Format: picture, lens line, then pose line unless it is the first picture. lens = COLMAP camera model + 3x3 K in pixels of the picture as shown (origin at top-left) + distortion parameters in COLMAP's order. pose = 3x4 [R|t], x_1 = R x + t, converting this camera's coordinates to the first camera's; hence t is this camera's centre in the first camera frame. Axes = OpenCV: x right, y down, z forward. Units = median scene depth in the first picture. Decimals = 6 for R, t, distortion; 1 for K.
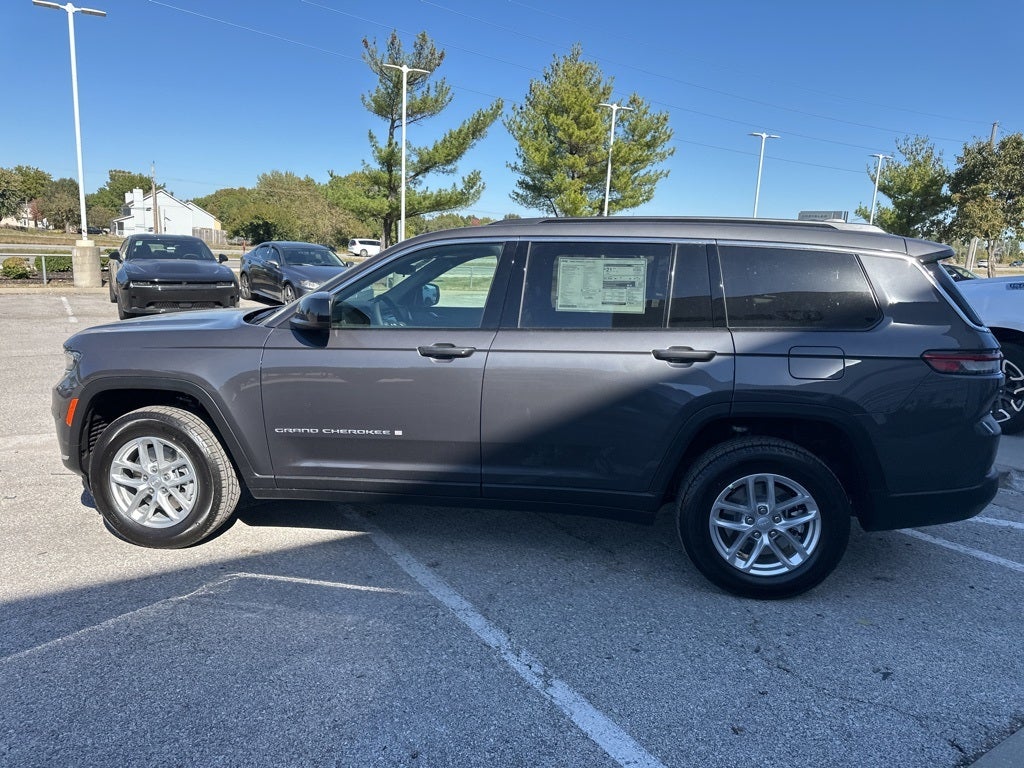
lens RADIAL K [[720.9, 0, 508.7], [0, 720.9, 384.4], [0, 0, 1]] dist [0.038044, -0.047050]
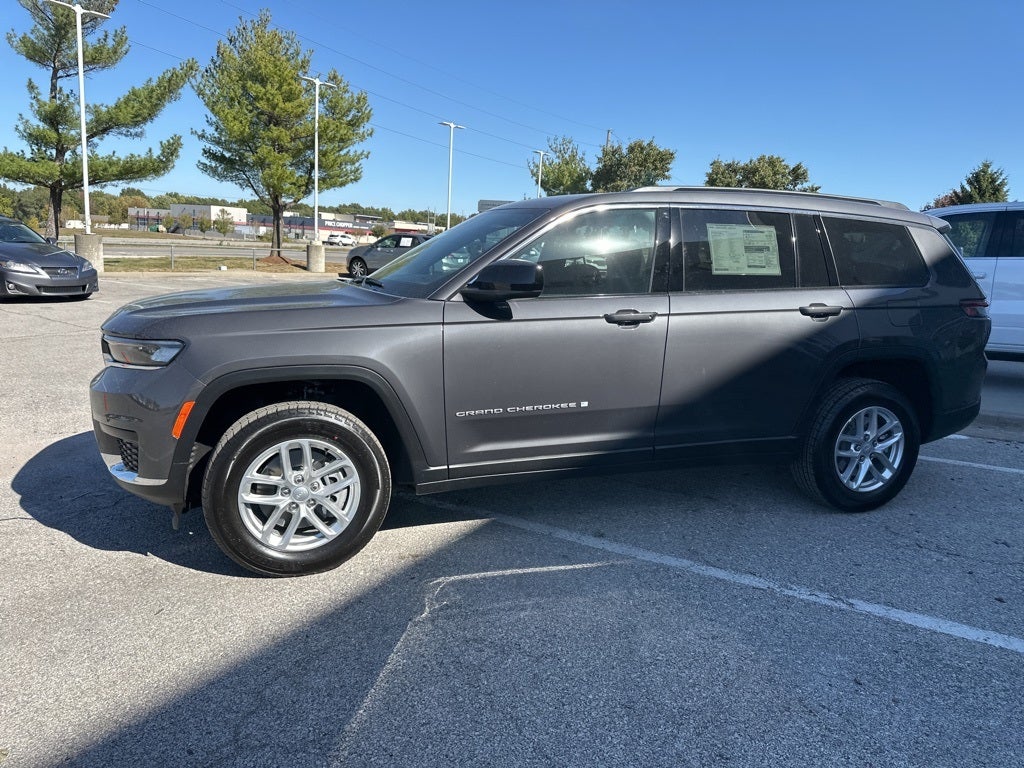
lens RADIAL K [[720.9, 0, 508.6], [0, 720.9, 384.0], [0, 0, 1]] dist [0.038044, -0.047050]
pose [[0.888760, -0.080185, 0.451304, -0.631438], [0.071008, 0.996779, 0.037266, -0.002301], [-0.452839, -0.001074, 0.891592, 0.170962]]
